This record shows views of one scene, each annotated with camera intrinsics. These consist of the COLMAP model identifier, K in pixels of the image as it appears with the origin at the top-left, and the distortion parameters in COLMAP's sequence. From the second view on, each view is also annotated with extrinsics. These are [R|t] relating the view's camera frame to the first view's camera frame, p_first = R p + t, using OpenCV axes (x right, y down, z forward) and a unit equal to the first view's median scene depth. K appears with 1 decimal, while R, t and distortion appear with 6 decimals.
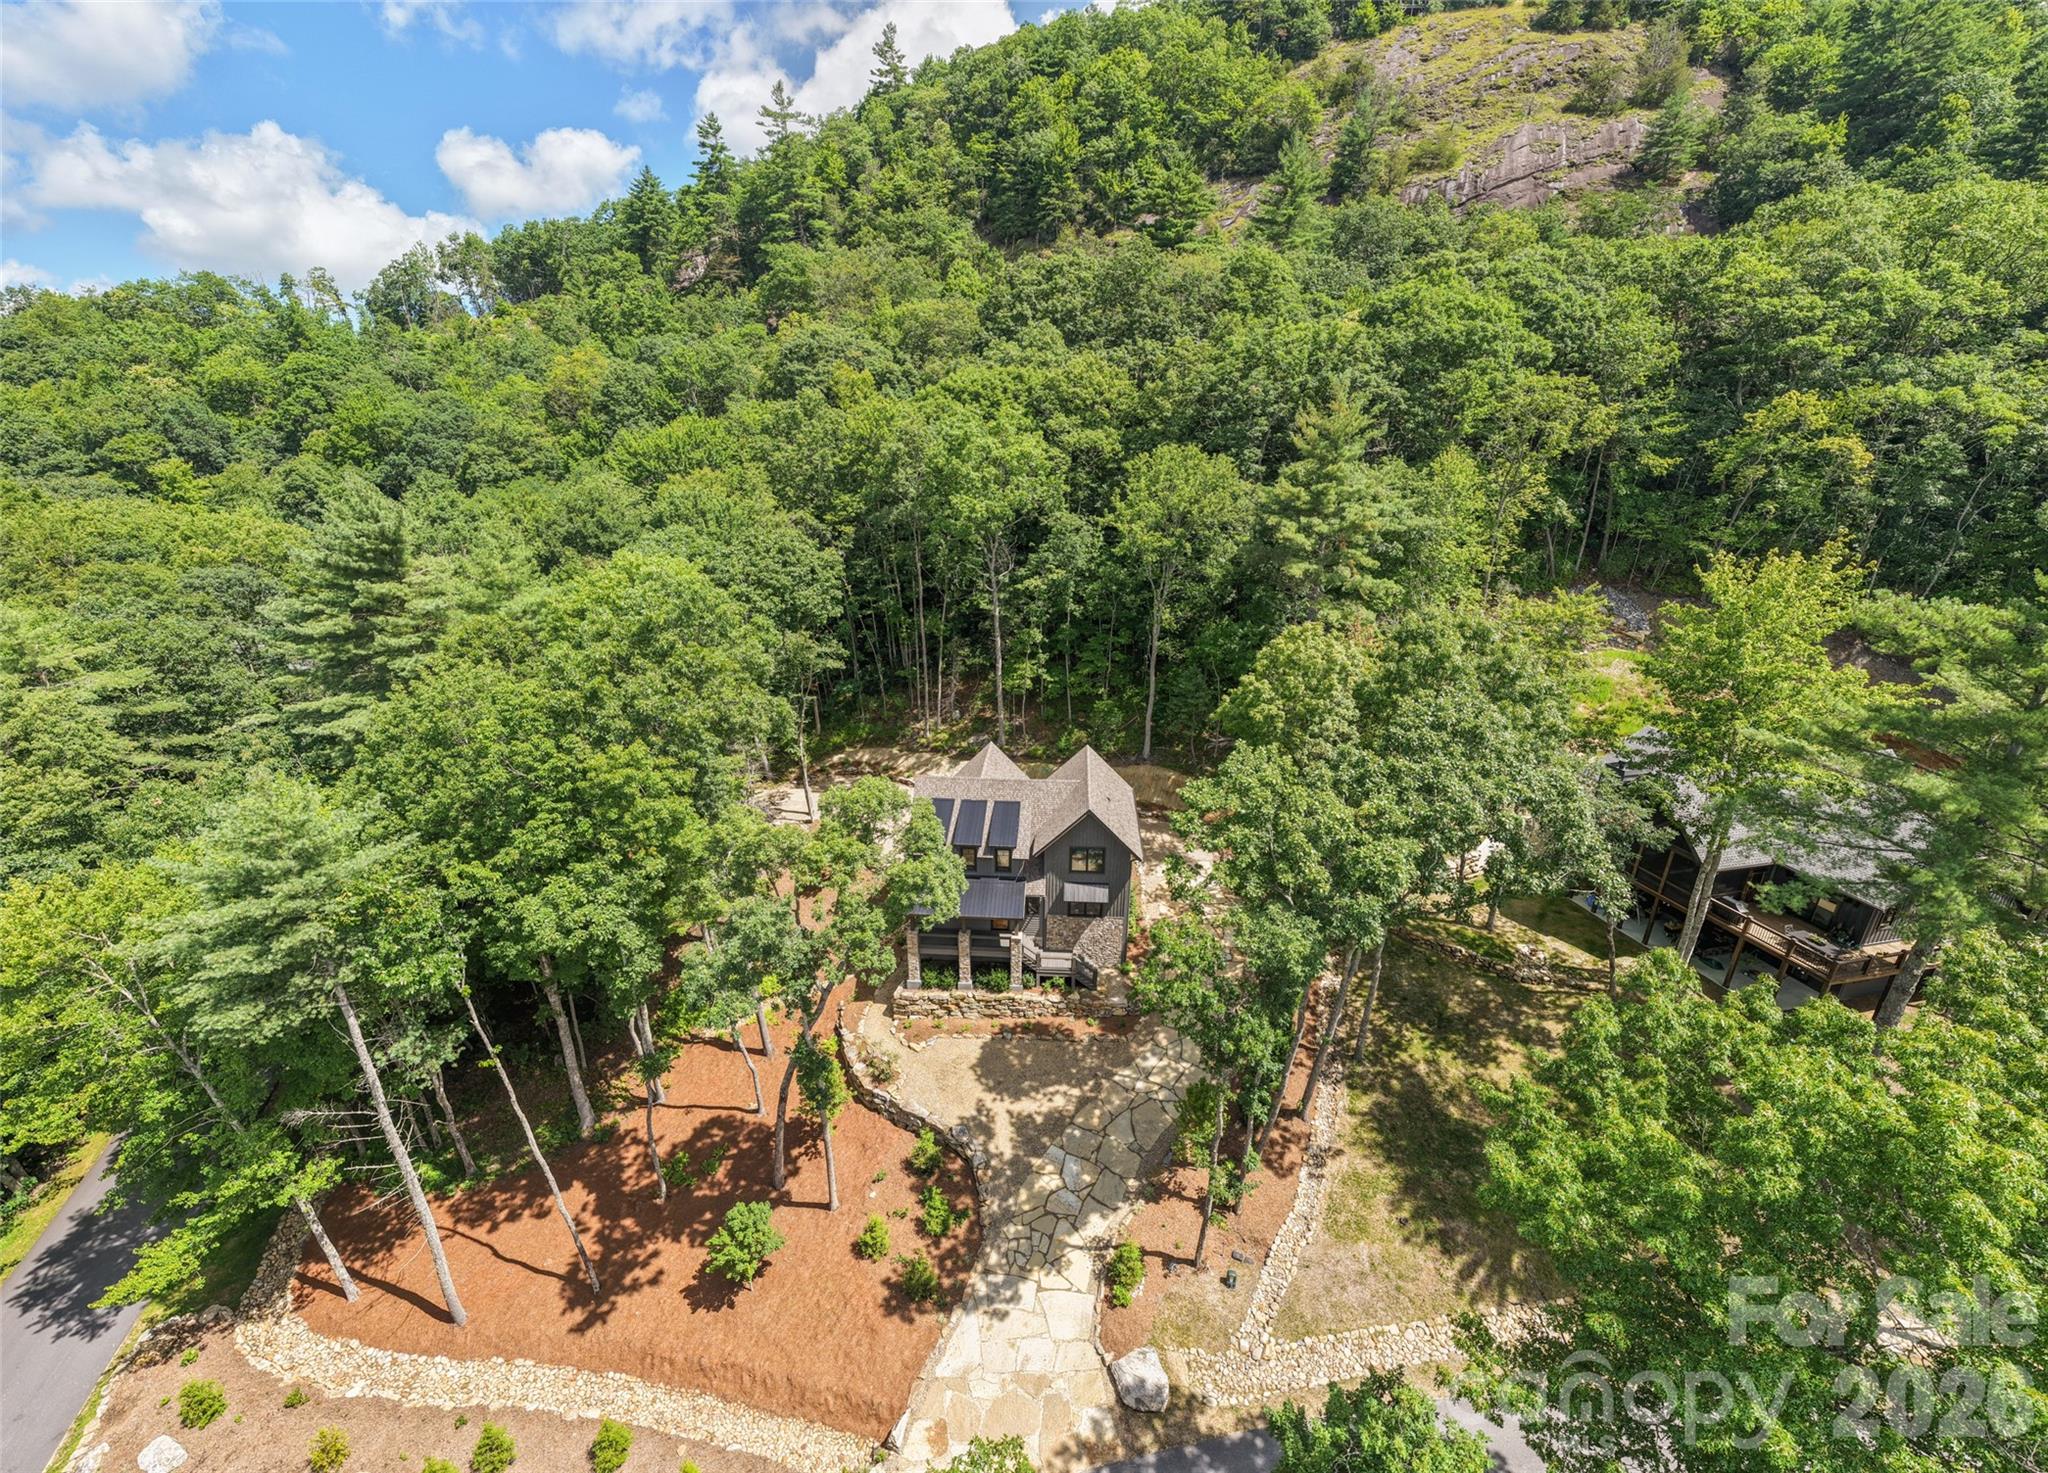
lens RADIAL K [[823.6, 0, 1025.2], [0, 823.6, 718.6], [0, 0, 1]] dist [-0.002281, 0.008209]
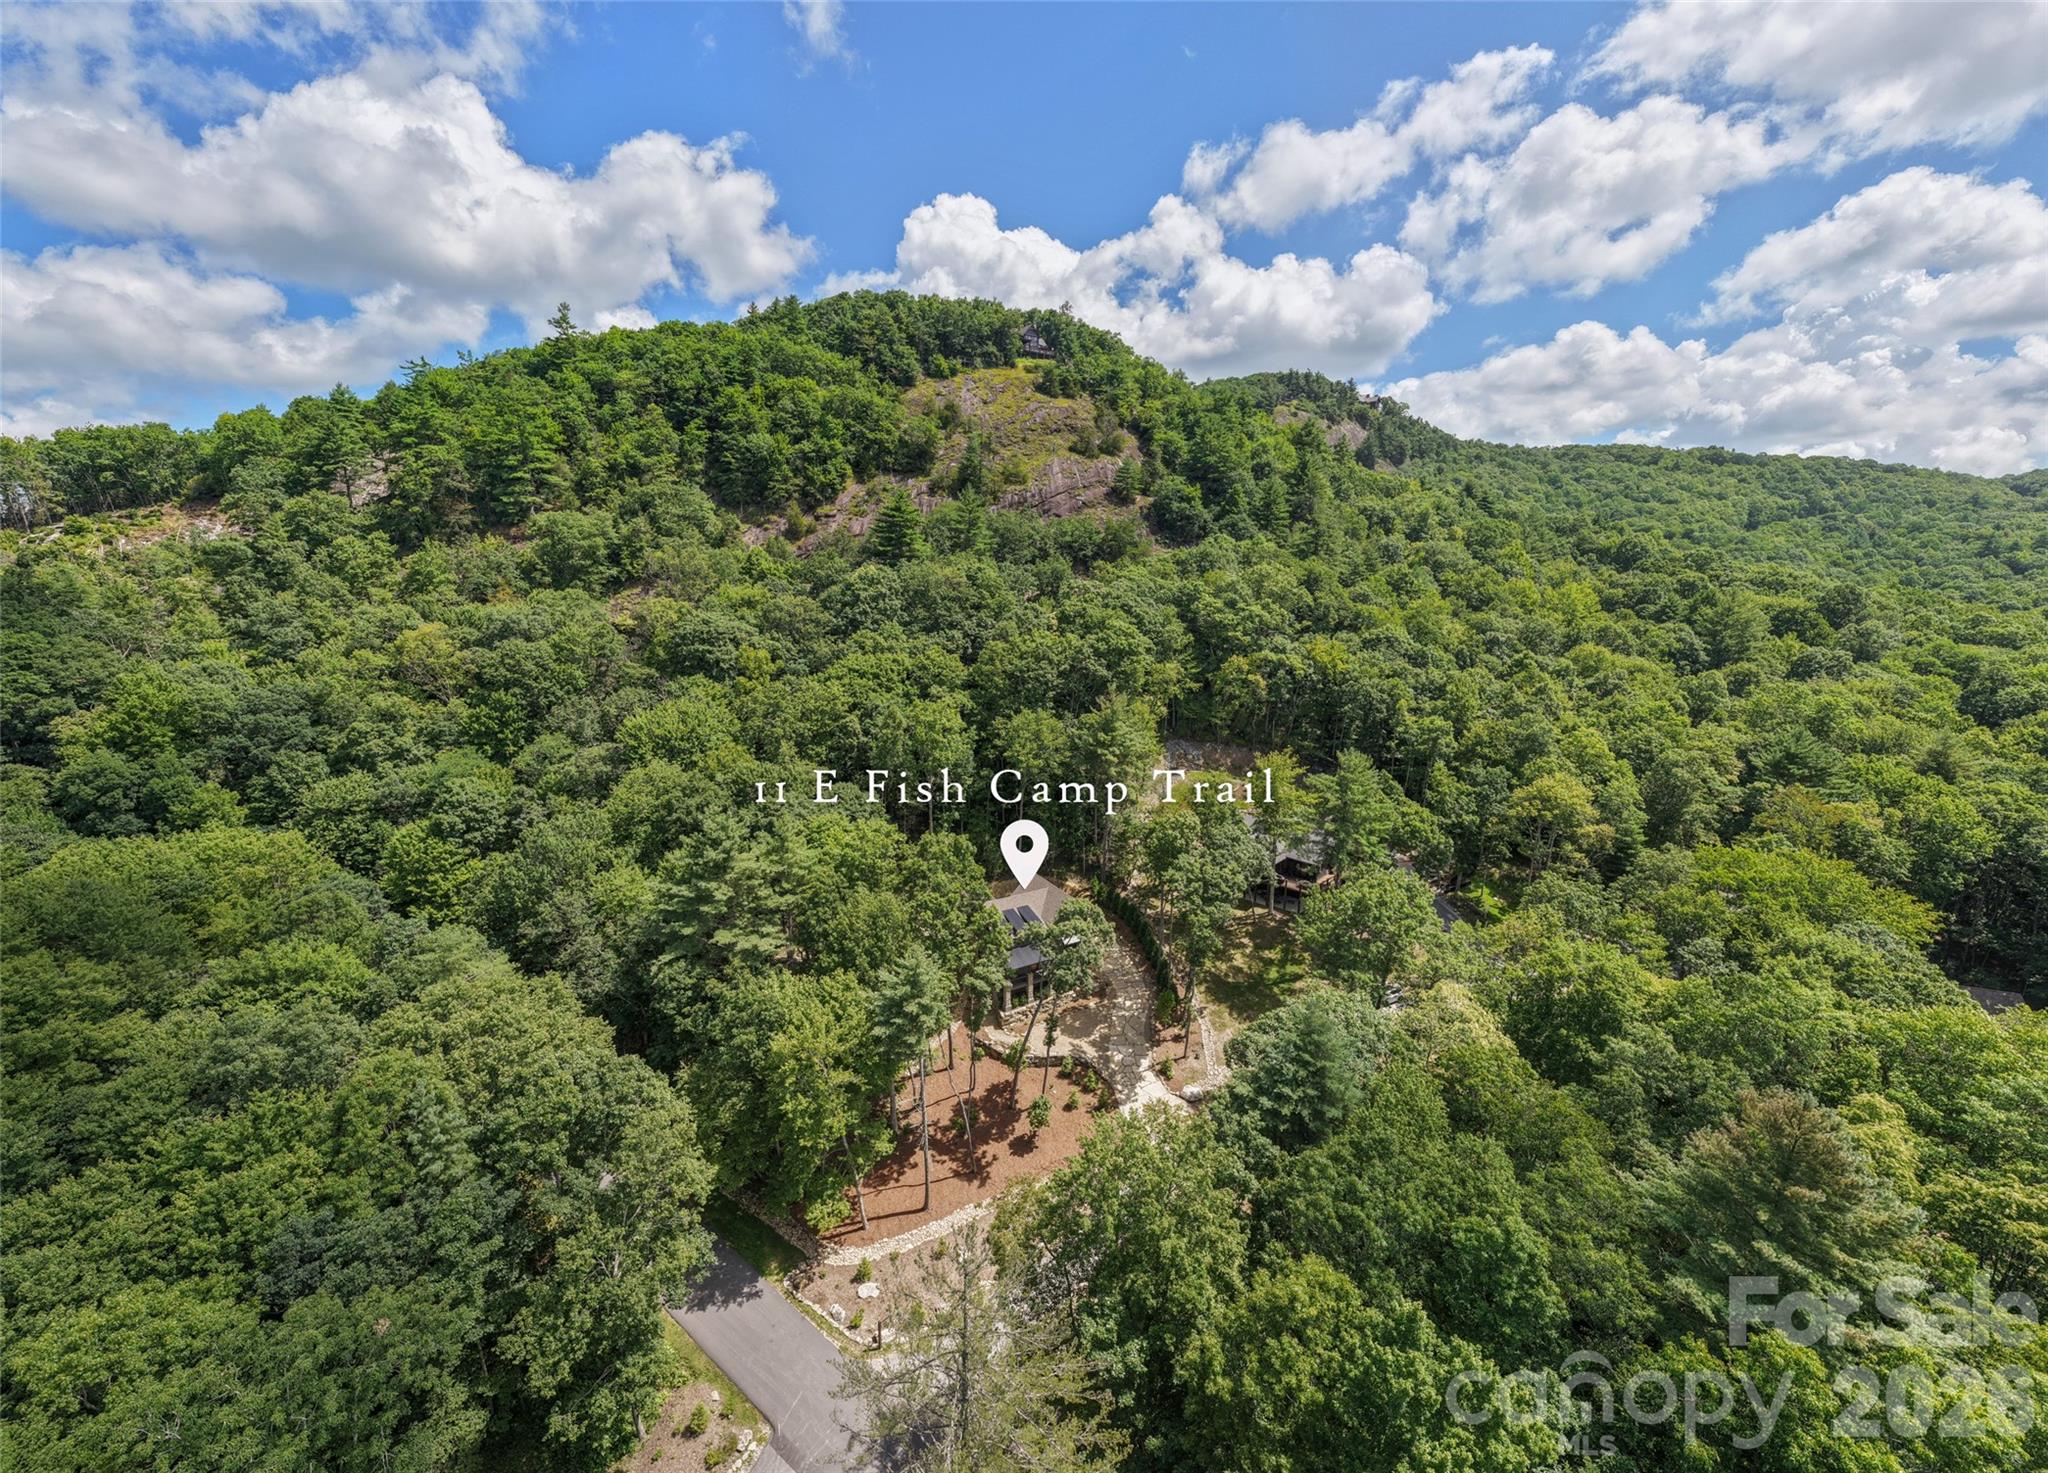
lens RADIAL K [[823.6, 0, 1025.2], [0, 823.6, 718.6], [0, 0, 1]] dist [-0.002281, 0.008209]
pose [[0.834325, -0.111382, 0.539903, -0.825301], [0.178956, 0.981059, -0.074152, -0.155791], [-0.521417, 0.158486, 0.838455, -0.597388]]
